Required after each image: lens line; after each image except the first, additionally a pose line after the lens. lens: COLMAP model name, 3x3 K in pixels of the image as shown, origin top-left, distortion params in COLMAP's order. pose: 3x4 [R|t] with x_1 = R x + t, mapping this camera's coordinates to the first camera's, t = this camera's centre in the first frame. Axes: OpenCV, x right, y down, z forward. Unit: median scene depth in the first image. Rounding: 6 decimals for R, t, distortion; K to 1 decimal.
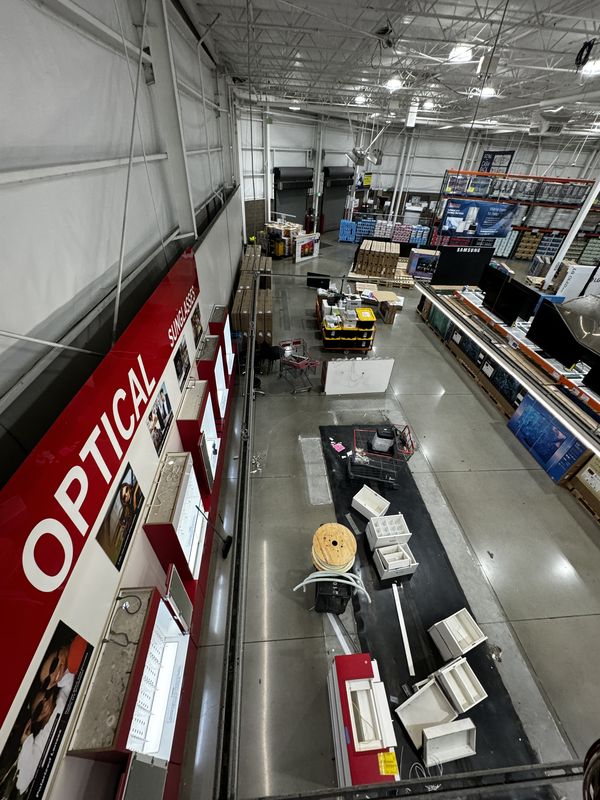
lens RADIAL K [[320.7, 0, 299.2], [0, 320.7, 402.8], [0, 0, 1]] dist [-0.003232, -0.000237]
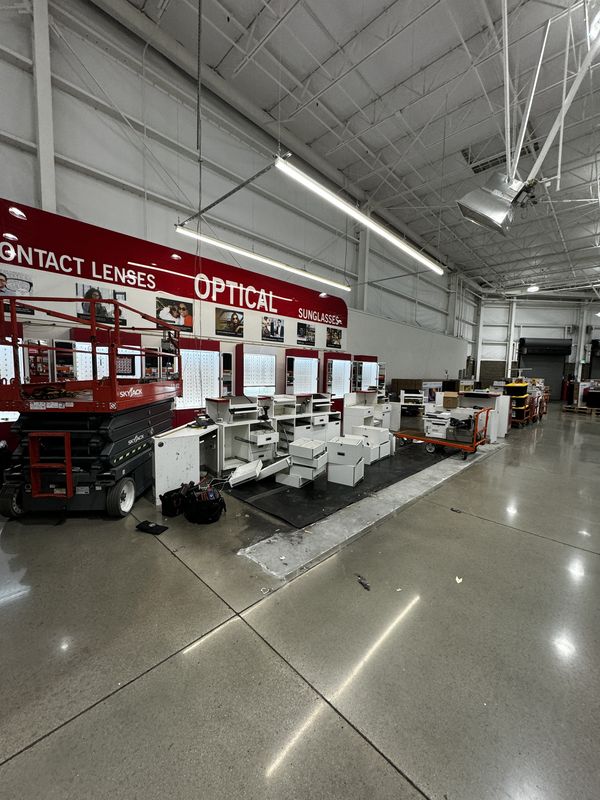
lens RADIAL K [[315.3, 0, 298.8], [0, 315.3, 397.4], [0, 0, 1]] dist [0.000139, -0.000125]
pose [[0.660459, 0.030354, -0.750249, 0.250411], [-0.462864, 0.803214, -0.374971, 0.221012], [0.591229, 0.594916, 0.544540, 0.045173]]
